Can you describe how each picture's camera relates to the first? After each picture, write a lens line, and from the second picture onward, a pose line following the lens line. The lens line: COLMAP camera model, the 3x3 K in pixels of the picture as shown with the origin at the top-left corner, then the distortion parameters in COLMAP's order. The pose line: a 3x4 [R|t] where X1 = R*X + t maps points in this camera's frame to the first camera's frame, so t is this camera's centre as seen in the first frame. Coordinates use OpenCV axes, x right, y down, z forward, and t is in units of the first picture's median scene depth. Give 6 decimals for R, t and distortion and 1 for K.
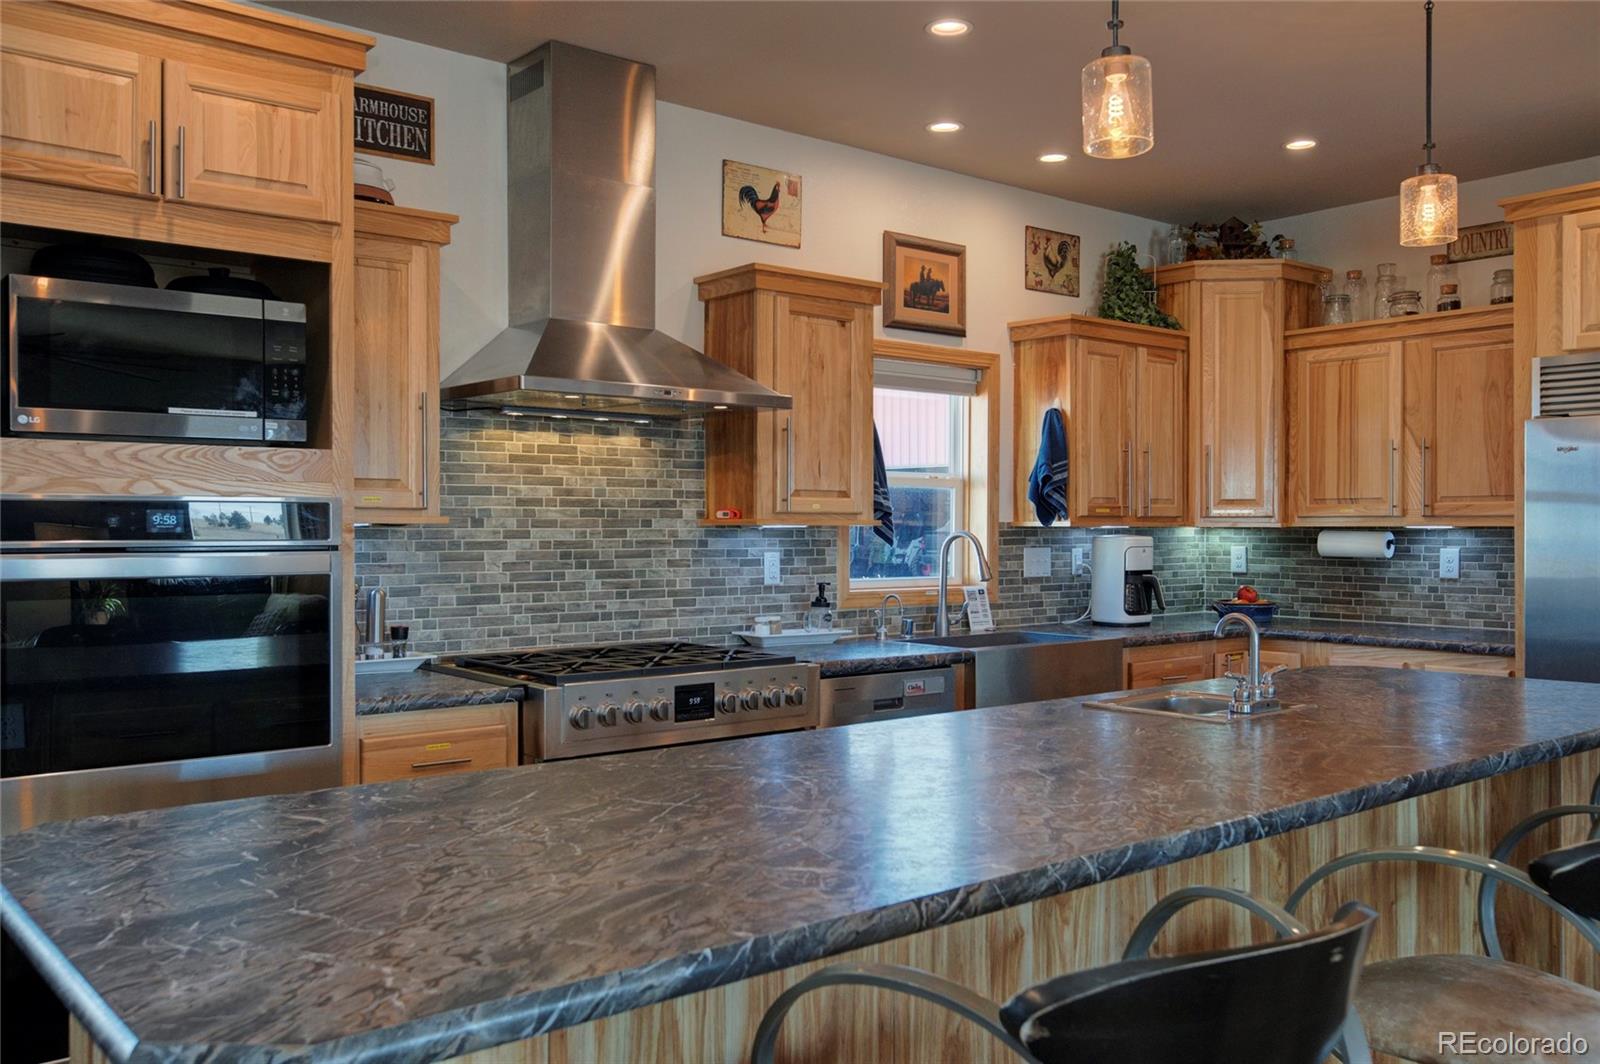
lens RADIAL K [[1335.0, 0, 803.7], [0, 1335.0, 529.2], [0, 0, 1]] dist [-0.005189, 0.002537]
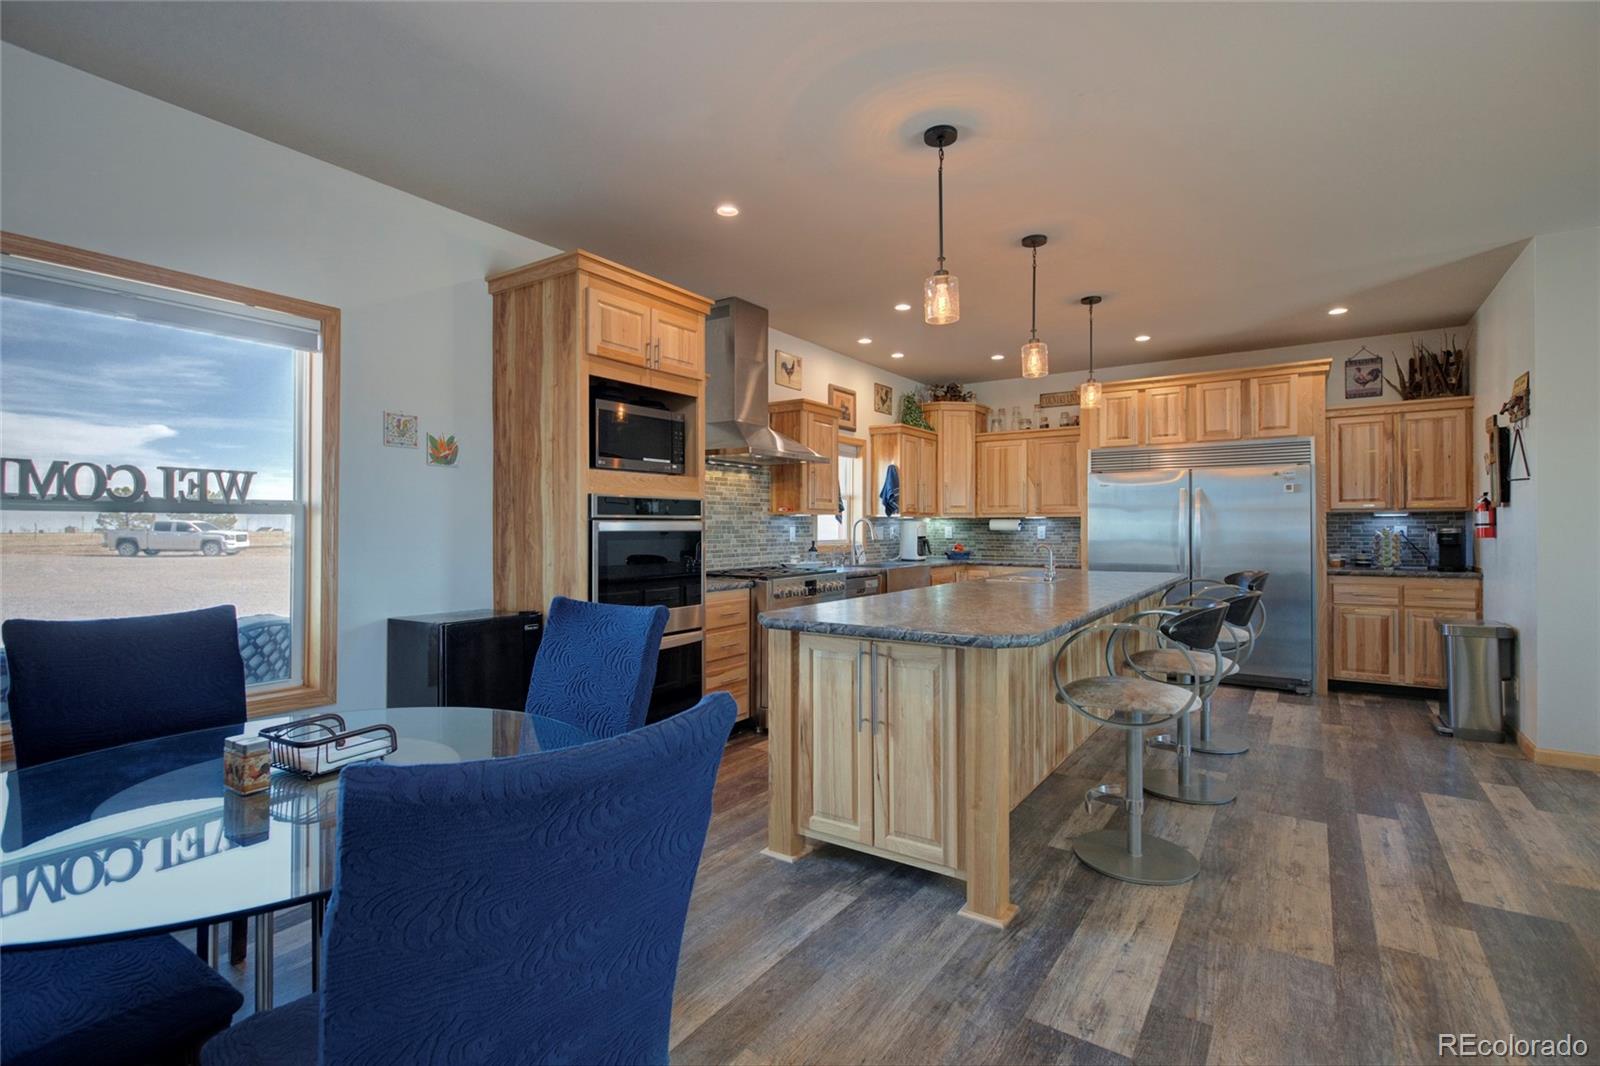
lens RADIAL K [[745.1, 0, 807.1], [0, 745.1, 524.2], [0, 0, 1]] dist [0.012566, -0.003964]
pose [[0.957351, -0.000407, 0.288926, -0.355670], [0.001734, 0.999989, -0.004338, 0.017786], [-0.288921, 0.004654, 0.957342, -0.191545]]
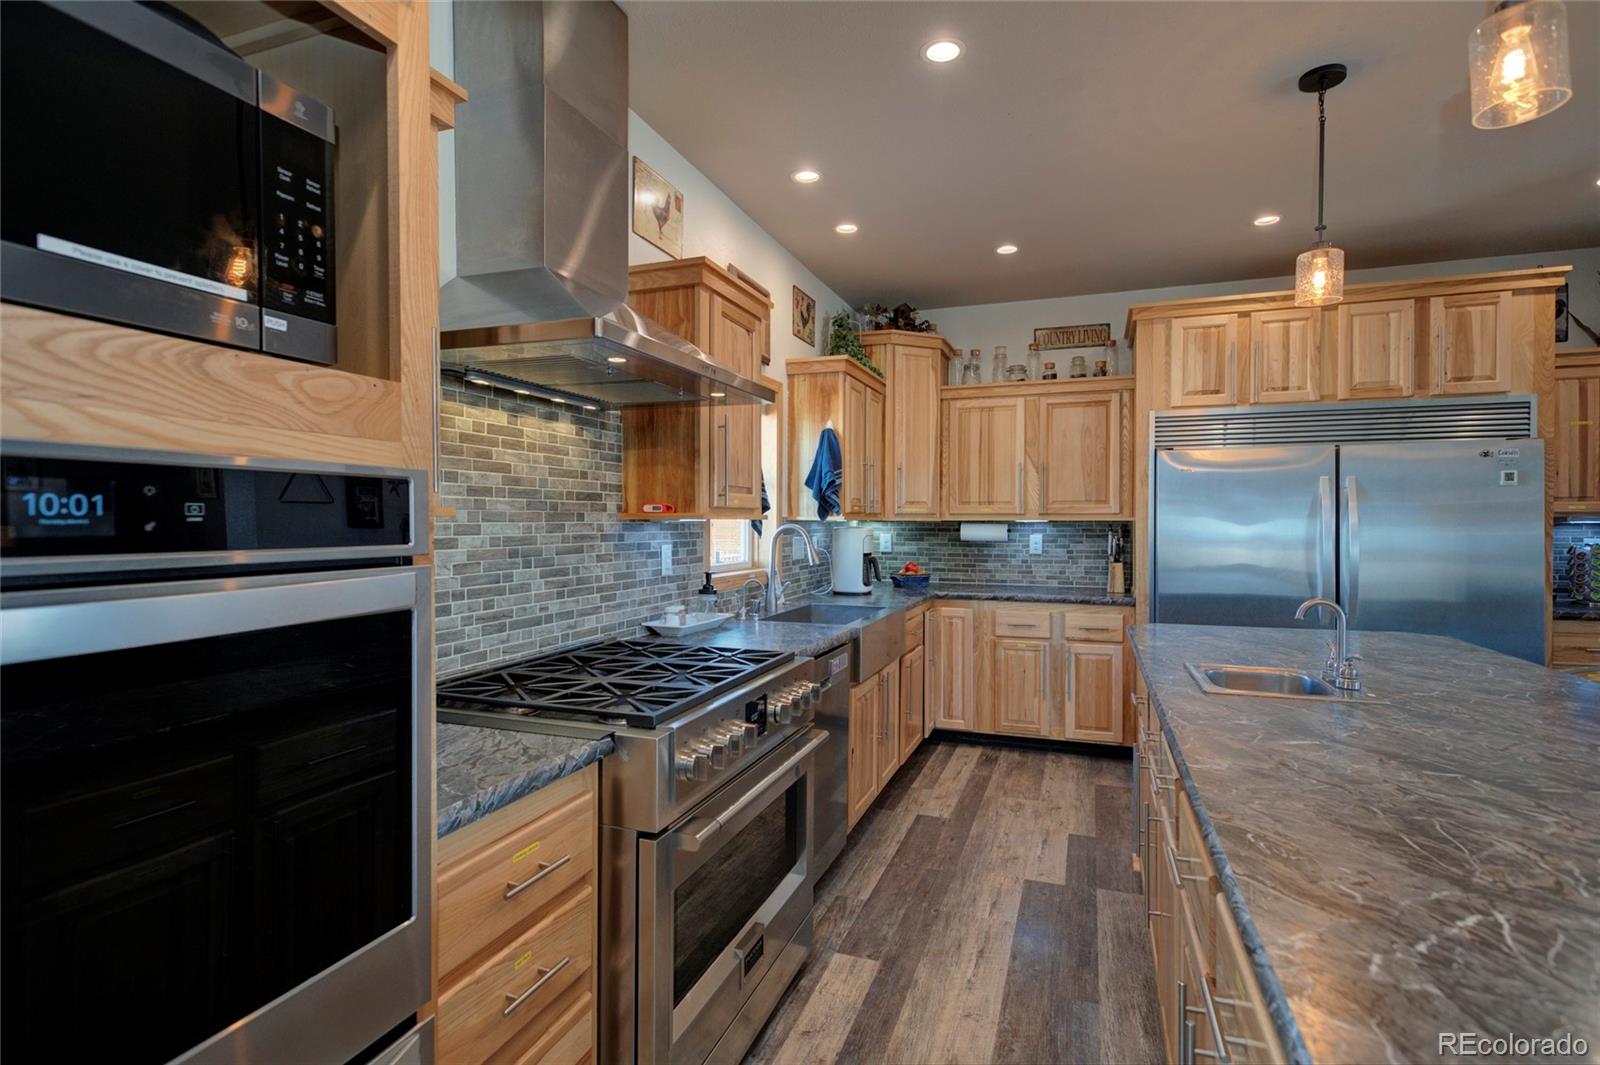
lens RADIAL K [[779.6, 0, 800.4], [0, 779.6, 531.5], [0, 0, 1]] dist [0.001302, -0.001201]
pose [[0.861587, -0.006400, 0.507570, -0.243582], [-0.000215, 0.999916, 0.012972, -0.001180], [-0.507610, -0.011286, 0.861513, 0.411857]]
